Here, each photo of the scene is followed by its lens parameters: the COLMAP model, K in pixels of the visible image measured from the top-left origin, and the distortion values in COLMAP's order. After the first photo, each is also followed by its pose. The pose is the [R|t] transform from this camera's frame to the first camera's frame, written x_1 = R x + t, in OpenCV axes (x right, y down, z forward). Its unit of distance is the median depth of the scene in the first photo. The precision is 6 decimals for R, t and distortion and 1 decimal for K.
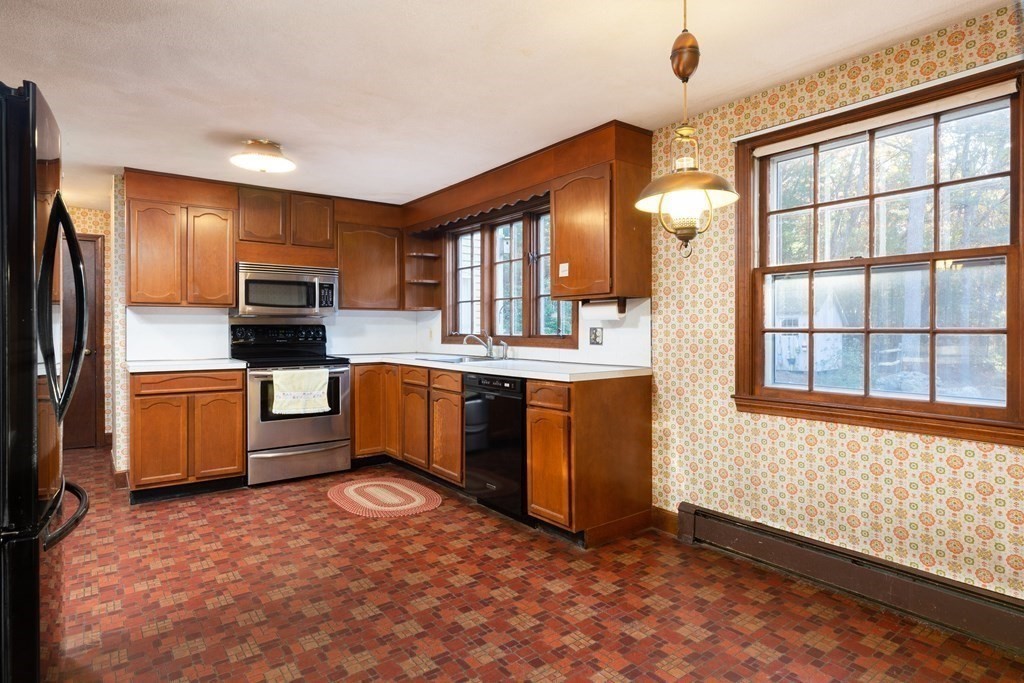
lens RADIAL K [[572.1, 0, 512.0], [0, 572.1, 341.5], [0, 0, 1]] dist [0.000228, -0.000192]
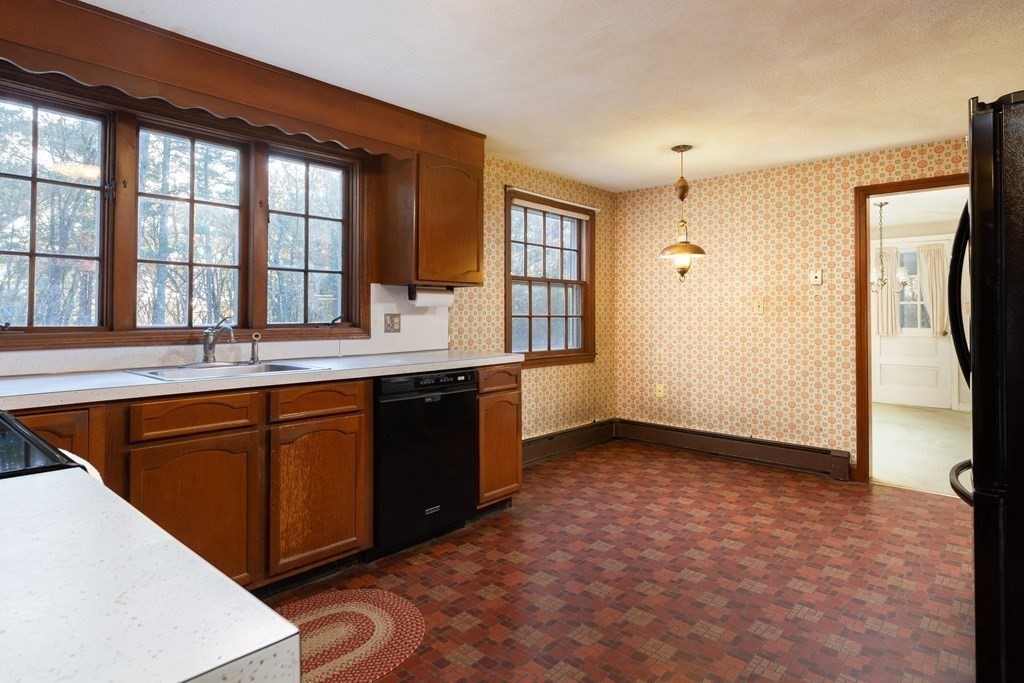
lens RADIAL K [[559.0, 0, 511.7], [0, 559.0, 315.9], [0, 0, 1]] dist [0.000234, 0.000042]
pose [[-0.191908, -0.000638, 0.981413, -0.835688], [0.021374, 0.999760, 0.004830, -0.022001], [-0.981180, 0.021903, -0.191848, 1.037243]]
